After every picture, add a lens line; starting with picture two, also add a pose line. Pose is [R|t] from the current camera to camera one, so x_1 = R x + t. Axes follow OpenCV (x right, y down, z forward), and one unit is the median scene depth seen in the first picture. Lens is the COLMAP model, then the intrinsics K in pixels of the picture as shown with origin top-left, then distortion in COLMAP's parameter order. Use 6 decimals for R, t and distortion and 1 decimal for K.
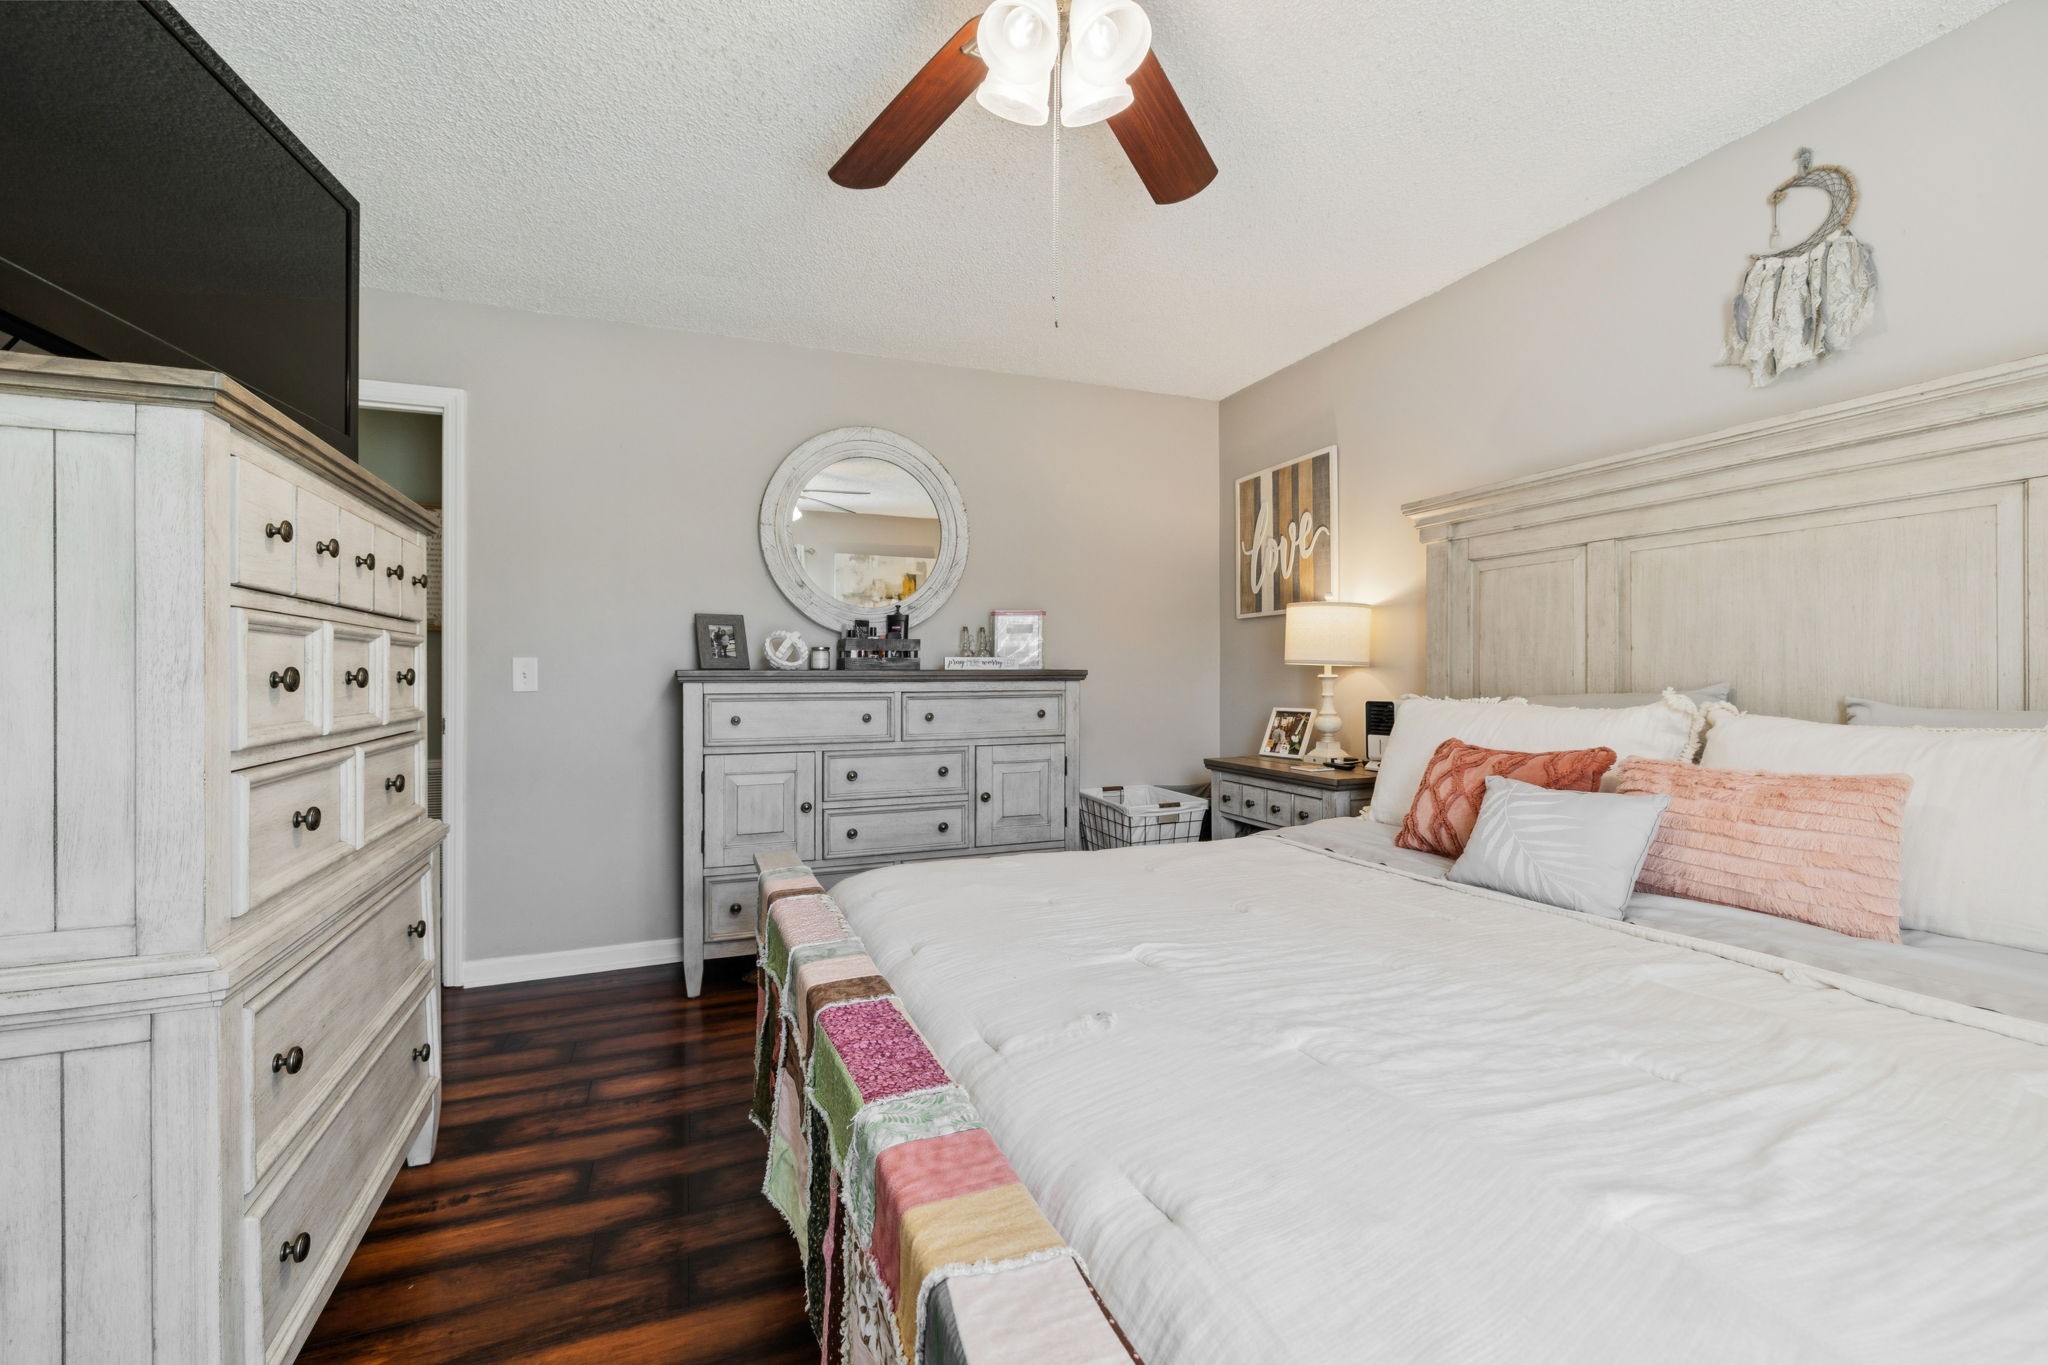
lens RADIAL K [[860.6, 0, 1030.6], [0, 860.6, 662.5], [0, 0, 1]] dist [0.000747, 0.000176]
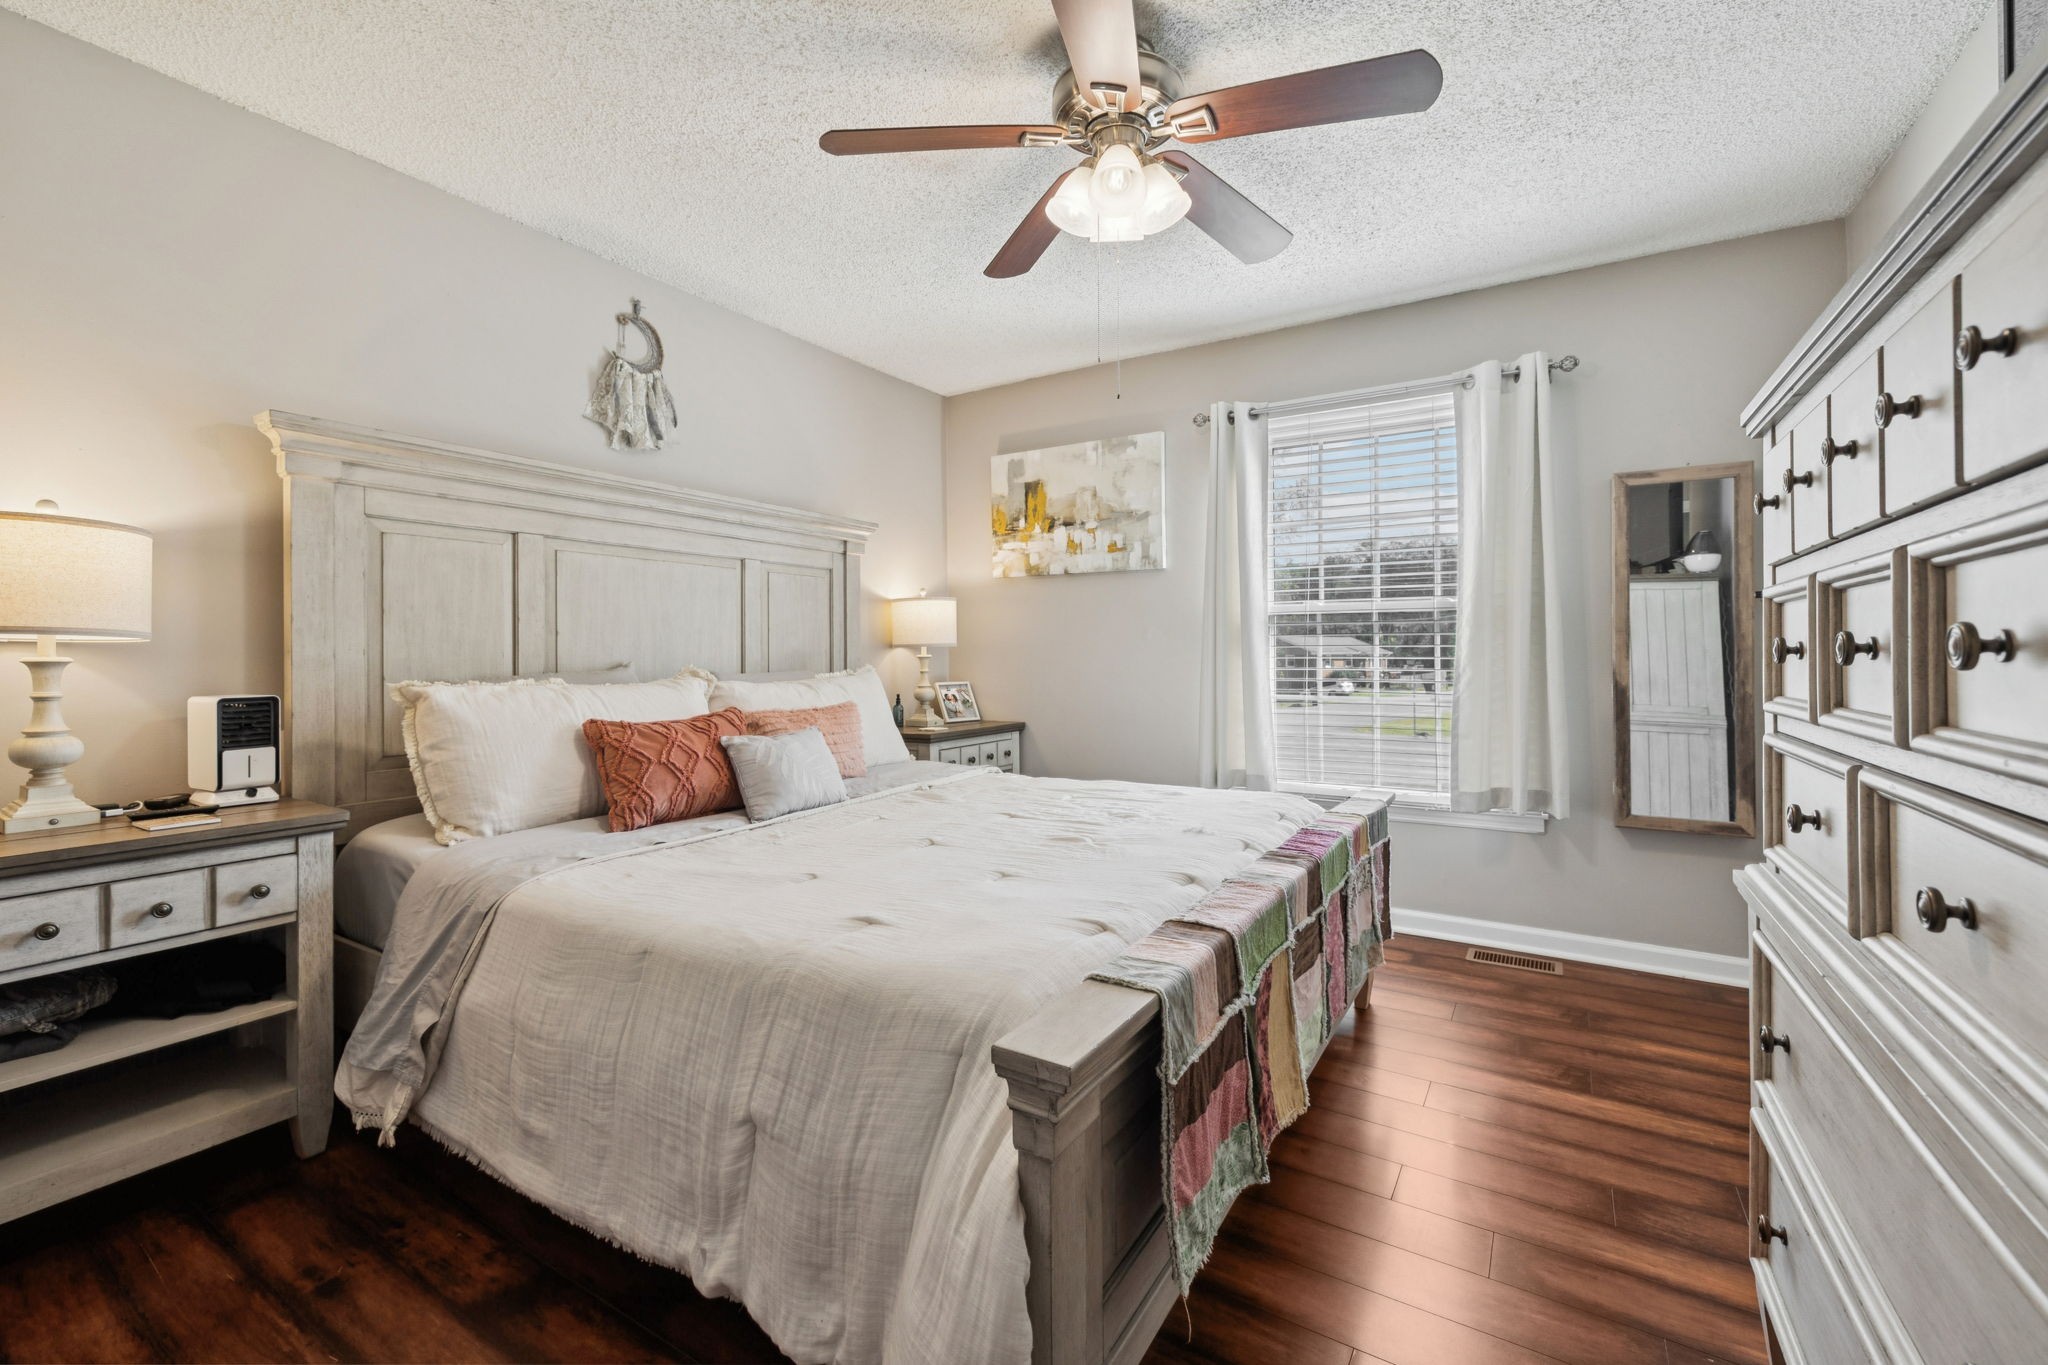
lens RADIAL K [[860.6, 0, 1030.6], [0, 860.6, 662.5], [0, 0, 1]] dist [0.000747, 0.000176]
pose [[-0.601113, -0.000028, 0.799164, -0.634687], [-0.001776, 0.999998, -0.001300, 0.023838], [-0.799162, -0.002201, -0.601112, 1.239786]]
